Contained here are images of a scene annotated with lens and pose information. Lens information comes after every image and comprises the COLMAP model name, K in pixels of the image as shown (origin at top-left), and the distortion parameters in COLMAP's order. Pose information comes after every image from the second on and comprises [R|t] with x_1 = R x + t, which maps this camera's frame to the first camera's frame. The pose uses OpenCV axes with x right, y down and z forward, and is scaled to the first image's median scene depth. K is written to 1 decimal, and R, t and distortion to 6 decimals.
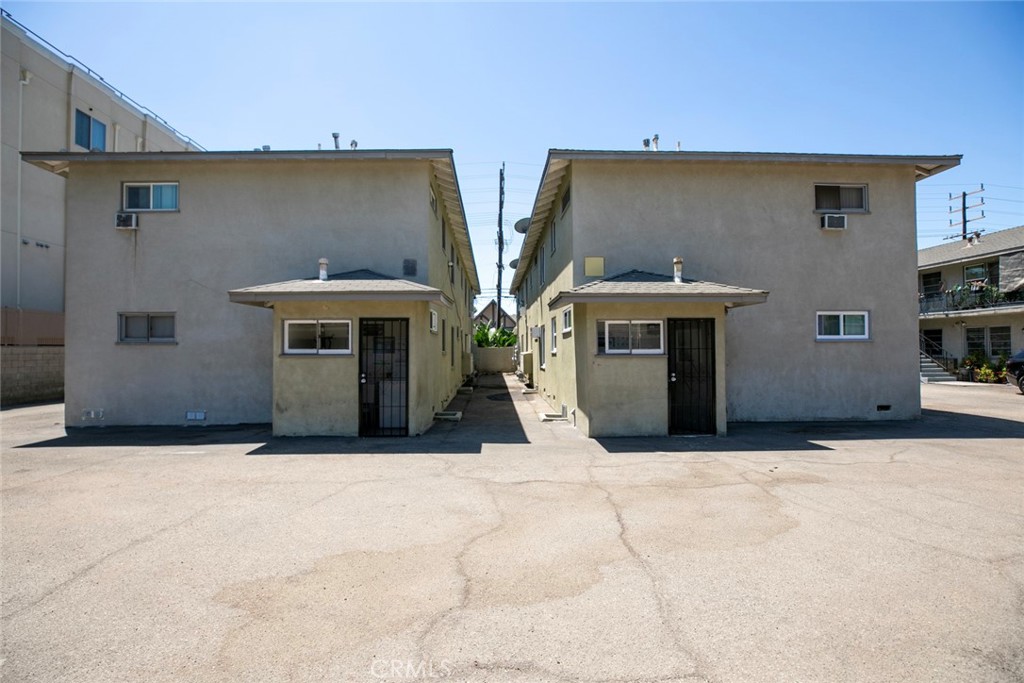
lens RADIAL K [[462.5, 0, 505.2], [0, 462.5, 344.7], [0, 0, 1]] dist [-0.031758, 0.004050]
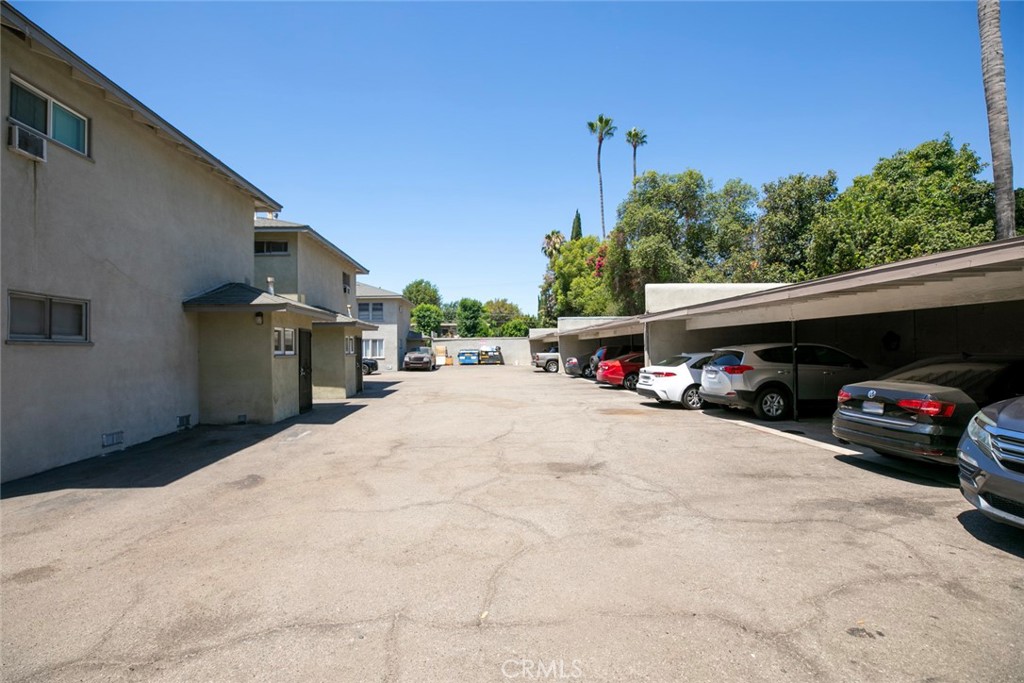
lens RADIAL K [[462.5, 0, 509.9], [0, 462.5, 340.0], [0, 0, 1]] dist [-0.031758, 0.004050]
pose [[-0.059662, 0.023995, 0.997930, -1.373100], [0.005514, 0.999704, -0.023708, 0.010797], [-0.998203, 0.004088, -0.059777, 0.355765]]
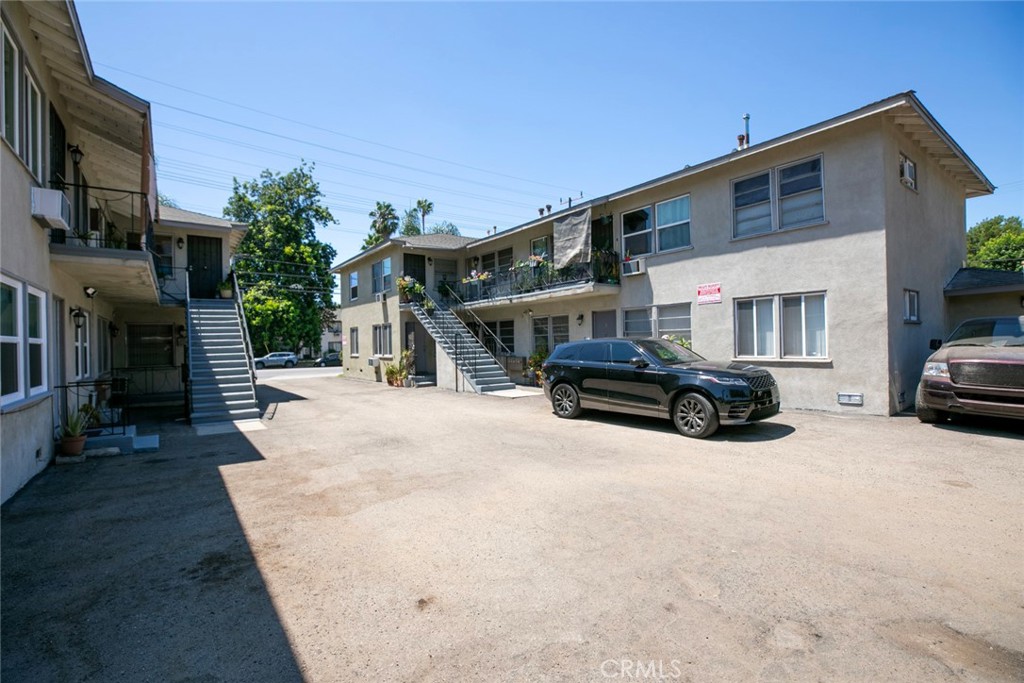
lens RADIAL K [[462.5, 0, 509.9], [0, 462.5, 344.6], [0, 0, 1]] dist [-0.031758, 0.004050]
pose [[0.818992, -0.010781, 0.573703, 1.034360], [0.011569, 0.999930, 0.002277, 0.013736], [-0.573688, 0.004772, 0.819060, 0.701894]]
